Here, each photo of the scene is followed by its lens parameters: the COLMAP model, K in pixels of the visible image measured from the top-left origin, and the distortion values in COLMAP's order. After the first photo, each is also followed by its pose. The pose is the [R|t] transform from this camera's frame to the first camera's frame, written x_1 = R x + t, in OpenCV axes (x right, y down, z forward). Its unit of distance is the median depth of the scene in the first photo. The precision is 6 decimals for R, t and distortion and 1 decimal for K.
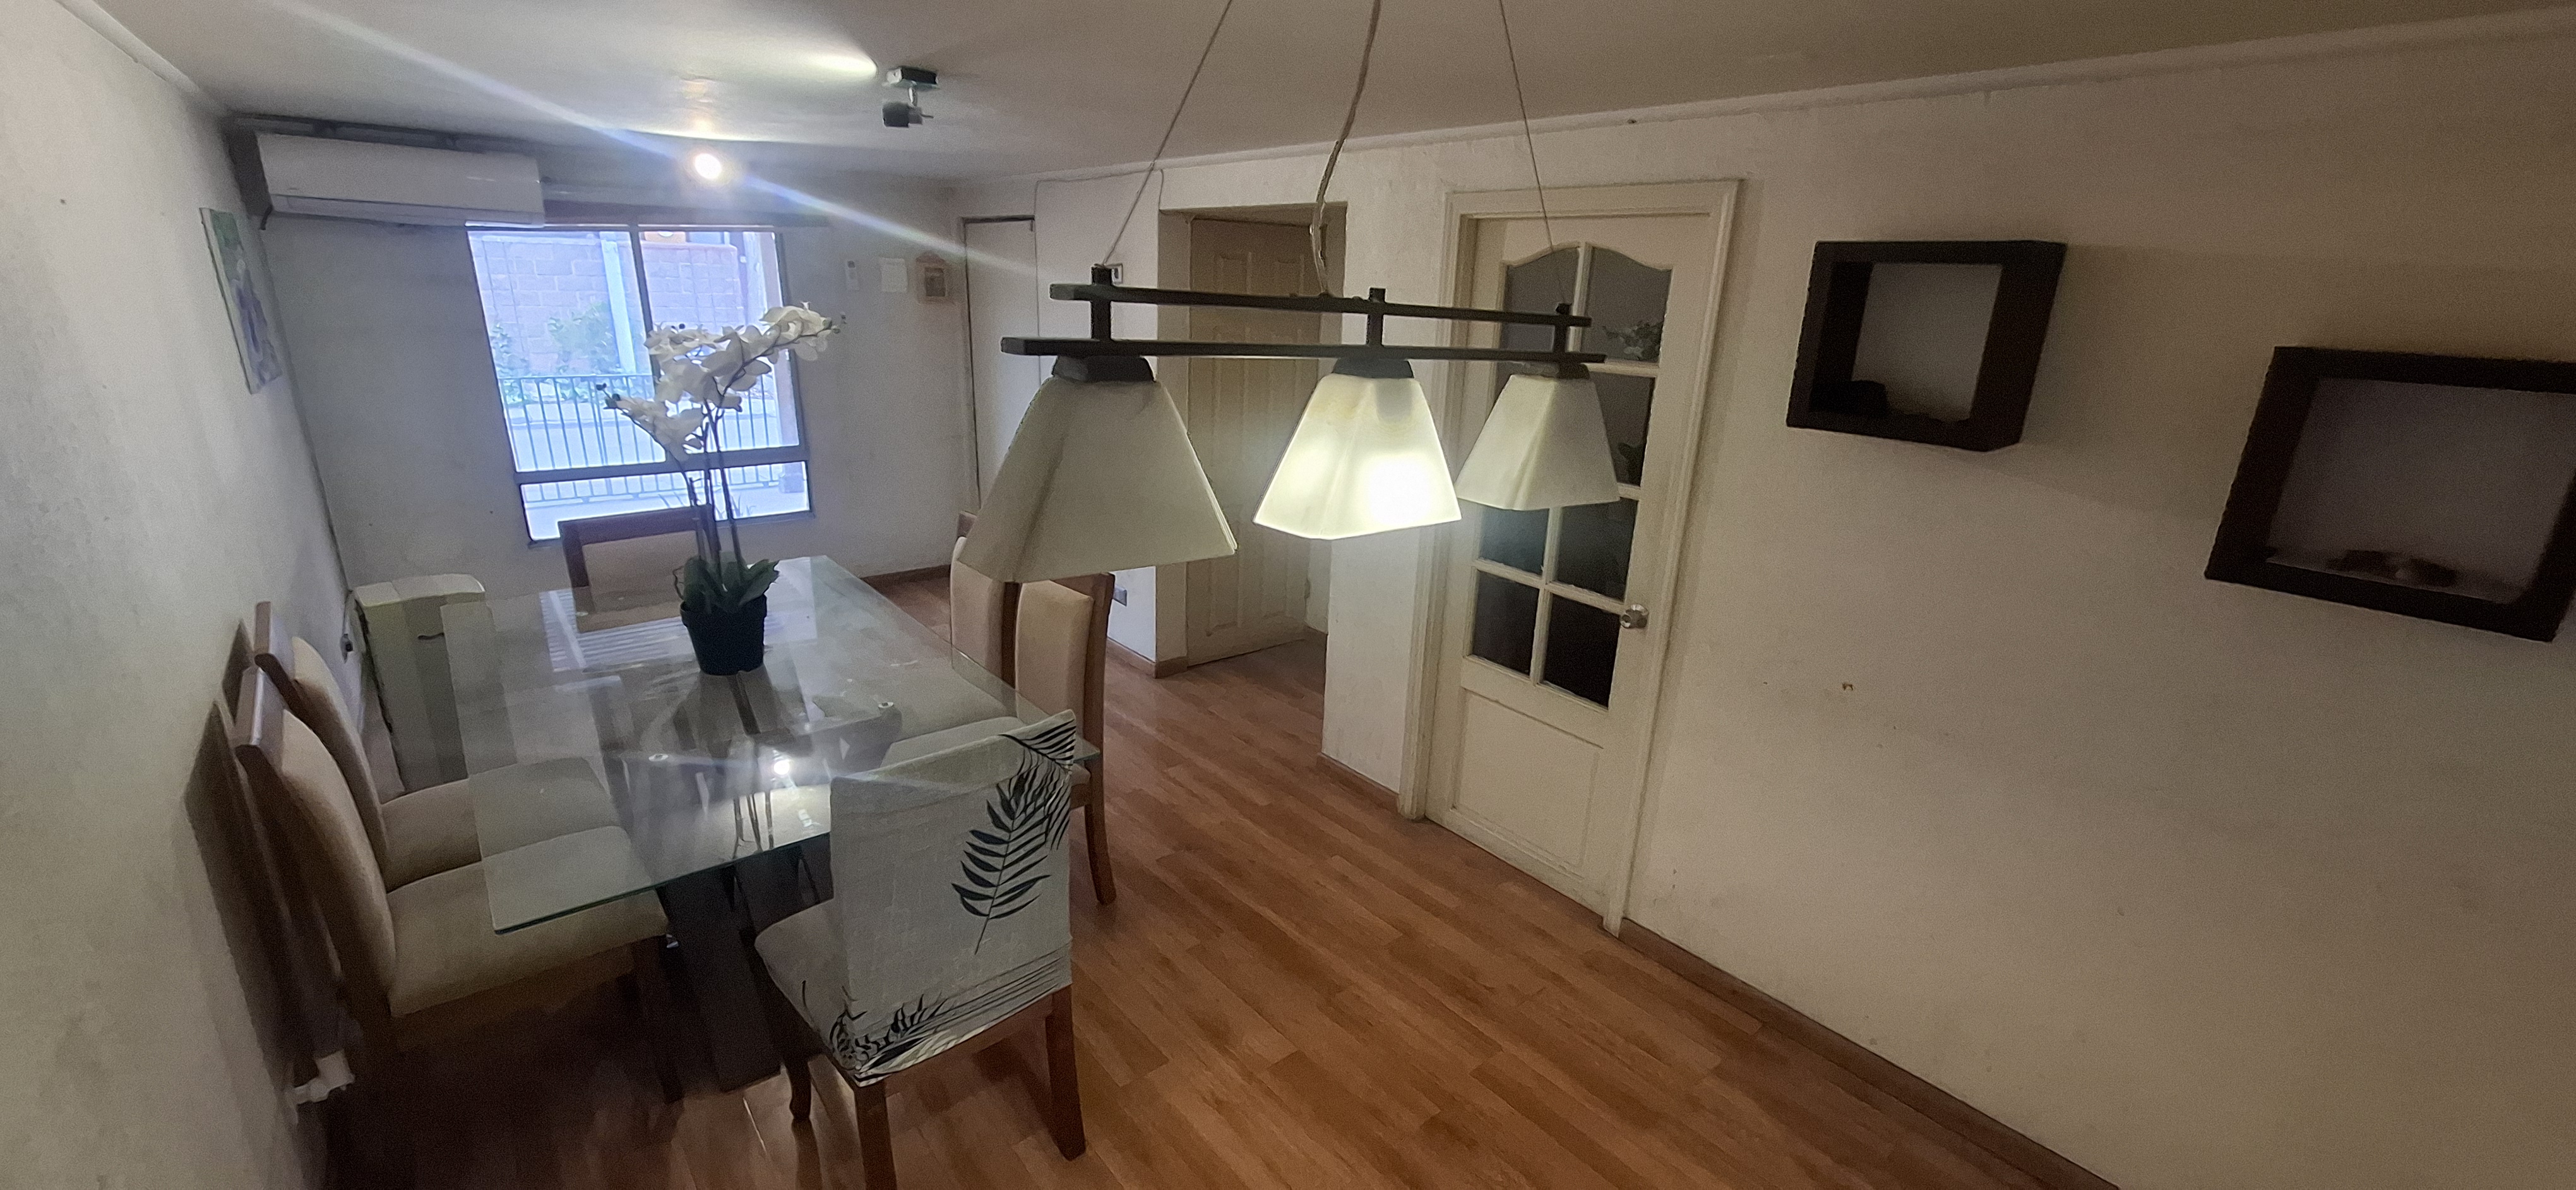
lens RADIAL K [[1018.0, 0, 1295.7], [0, 1018.0, 591.1], [0, 0, 1]] dist [-0.002052, 0.001747]
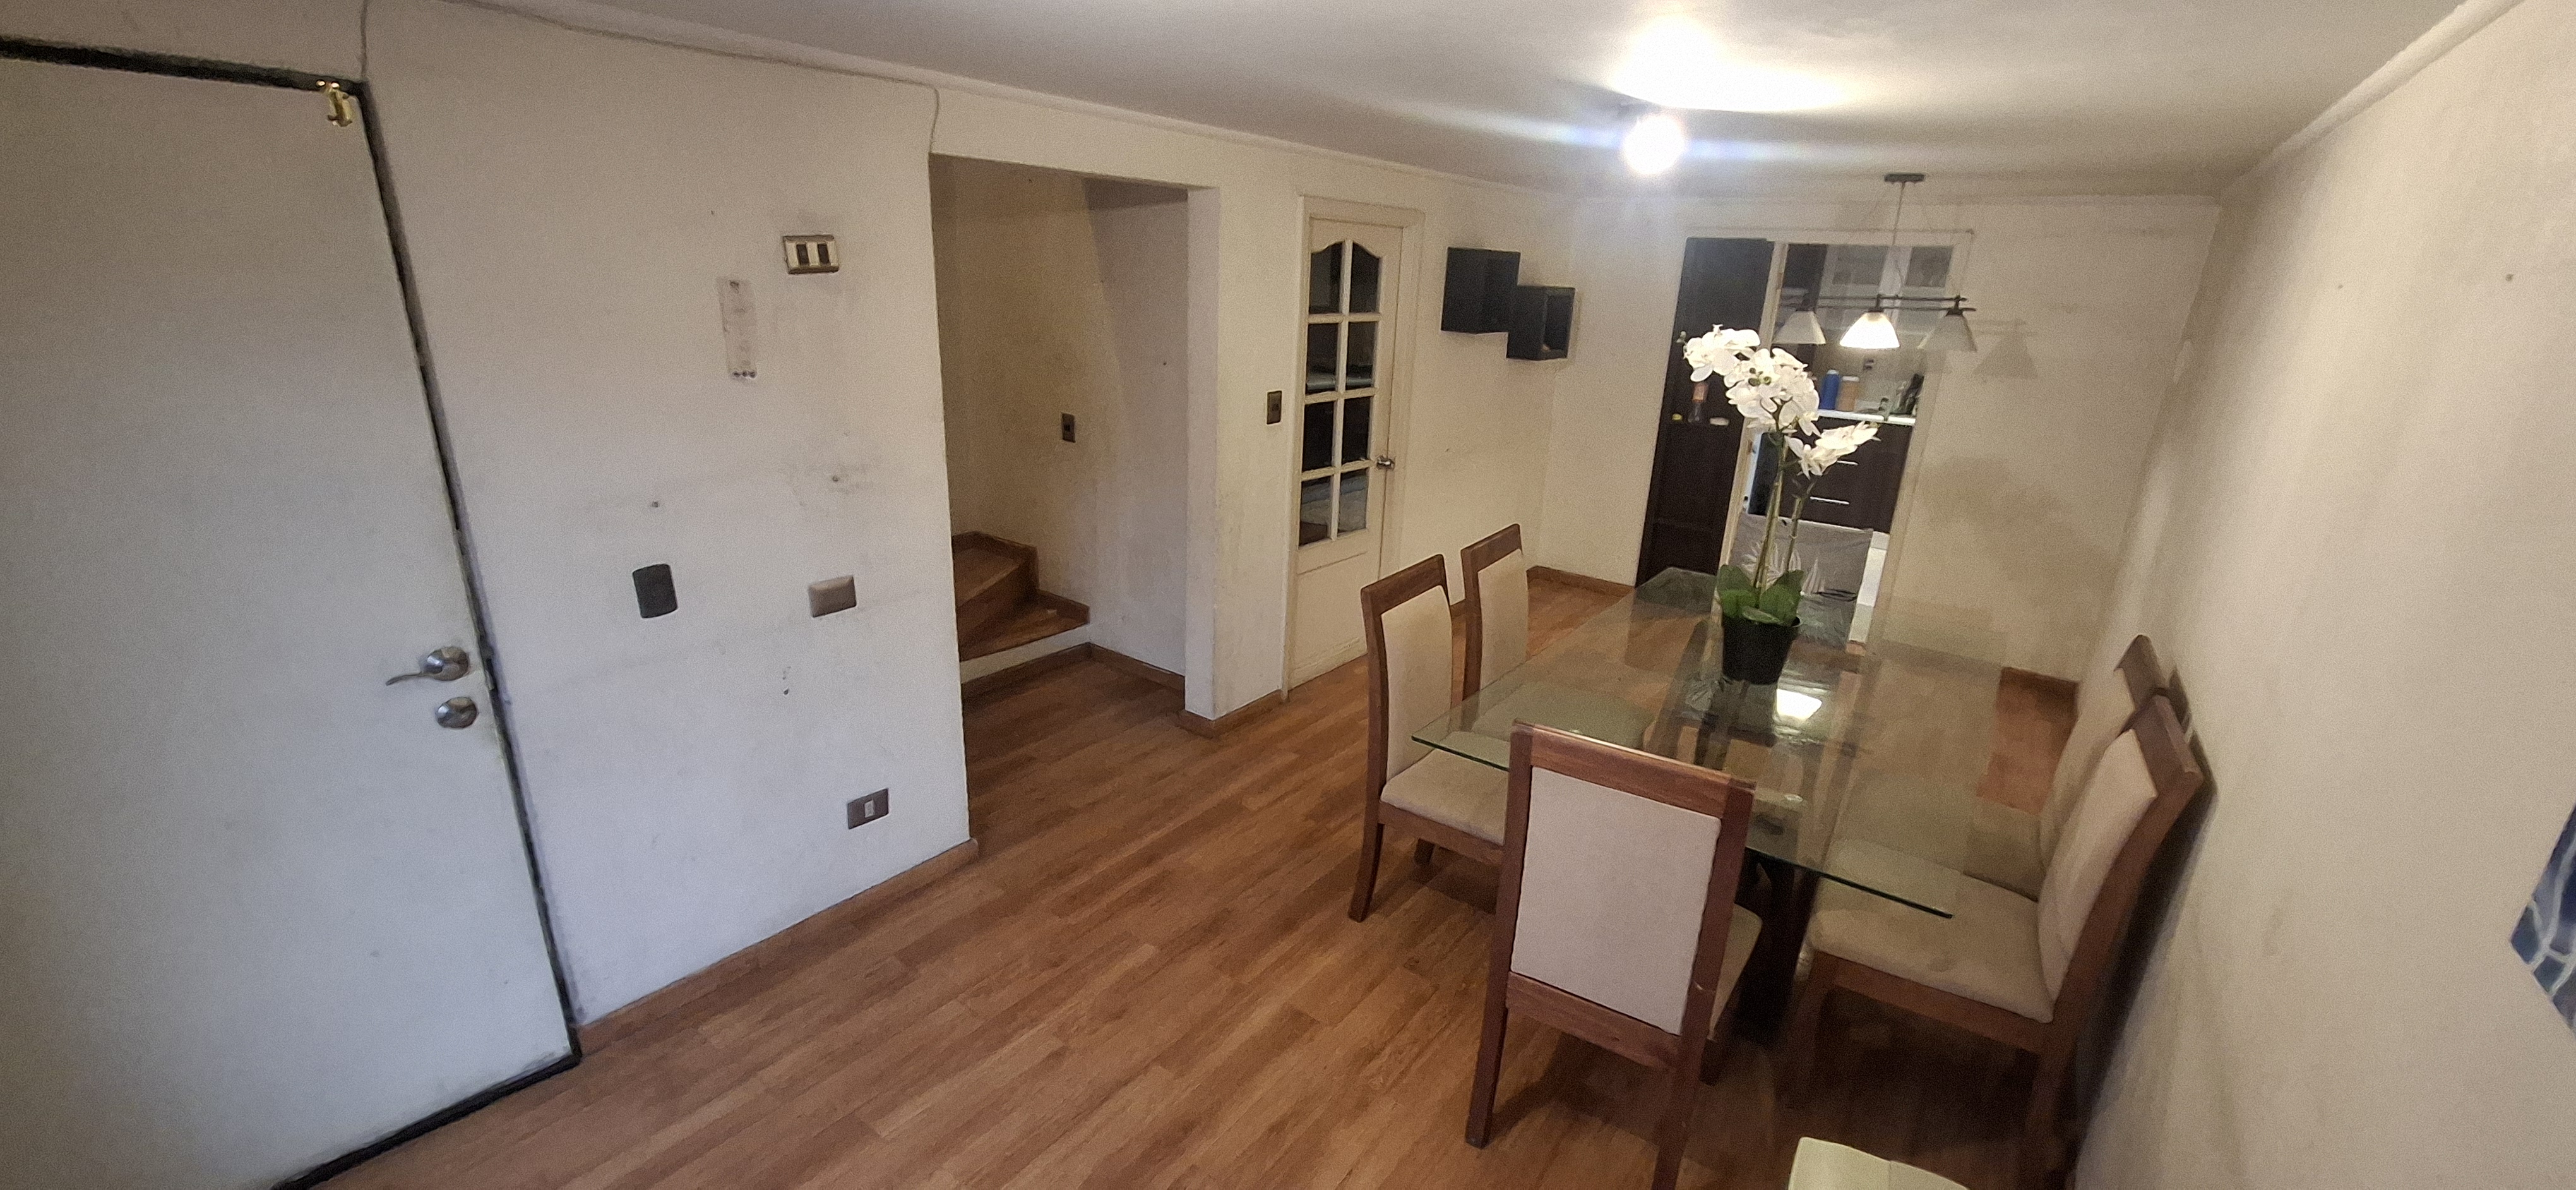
lens RADIAL K [[1018.0, 0, 1305.7], [0, 1018.0, 599.2], [0, 0, 1]] dist [-0.002052, 0.001747]
pose [[-0.232544, -0.345911, 0.908993, -1.451369], [0.237928, 0.885984, 0.398023, -0.554634], [-0.943034, 0.308833, -0.123728, 1.613805]]
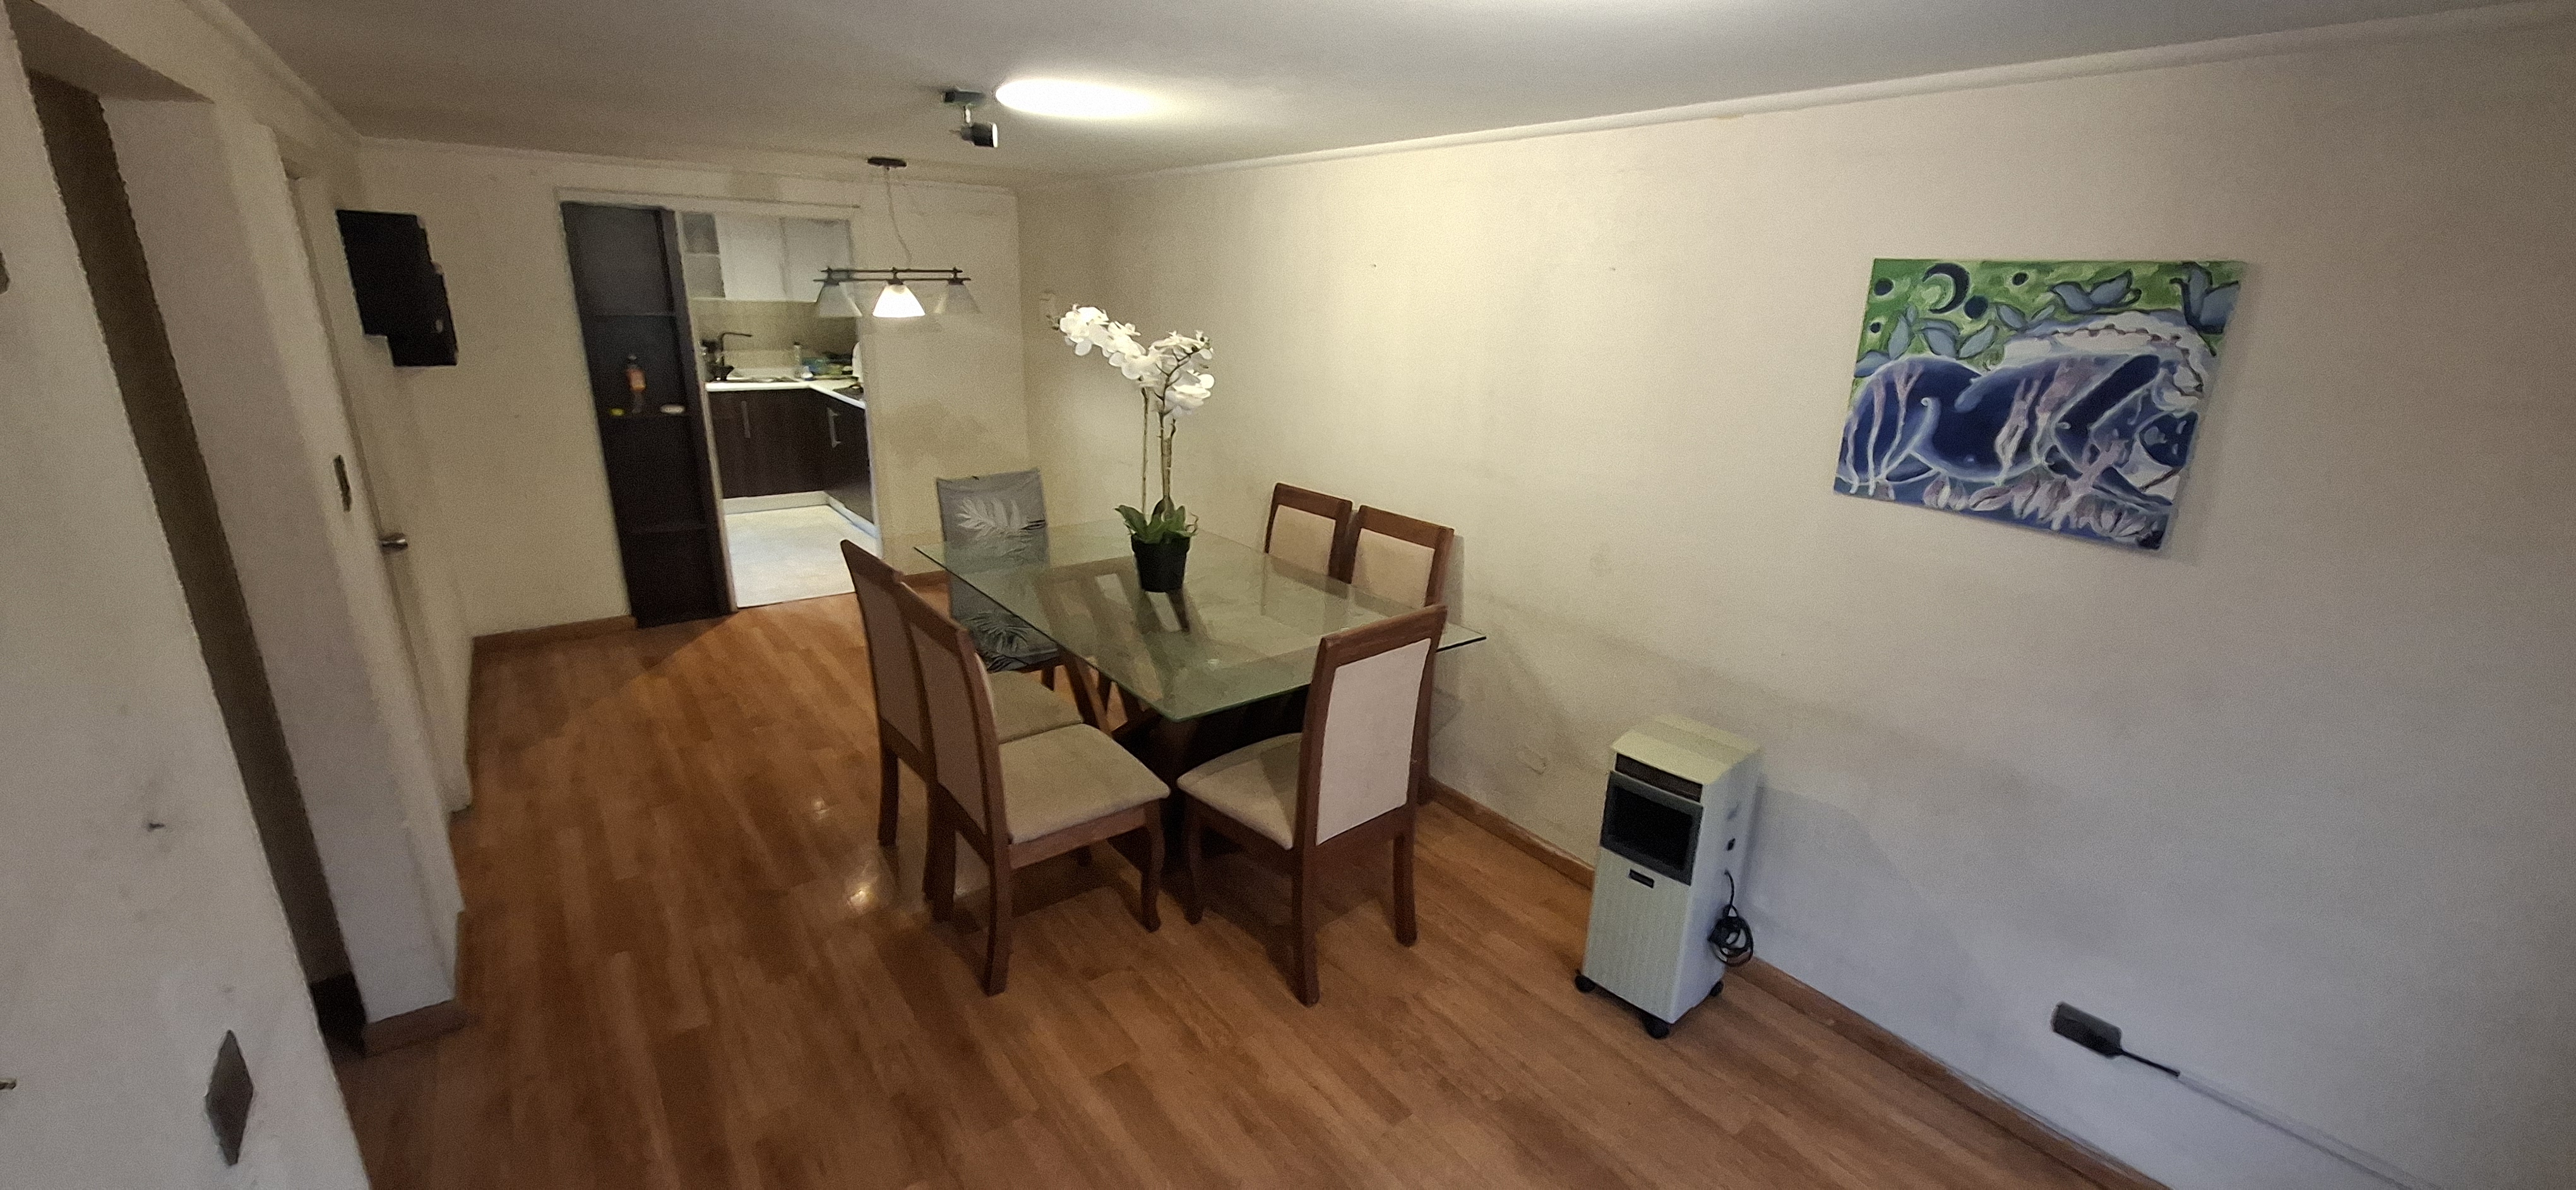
lens RADIAL K [[1018.0, 0, 1293.0], [0, 1018.0, 590.1], [0, 0, 1]] dist [-0.002052, 0.001747]
pose [[-0.996479, -0.076927, 0.033351, -0.800570], [-0.044912, 0.825618, 0.562439, -0.696402], [-0.070802, 0.558960, -0.826166, 2.165205]]
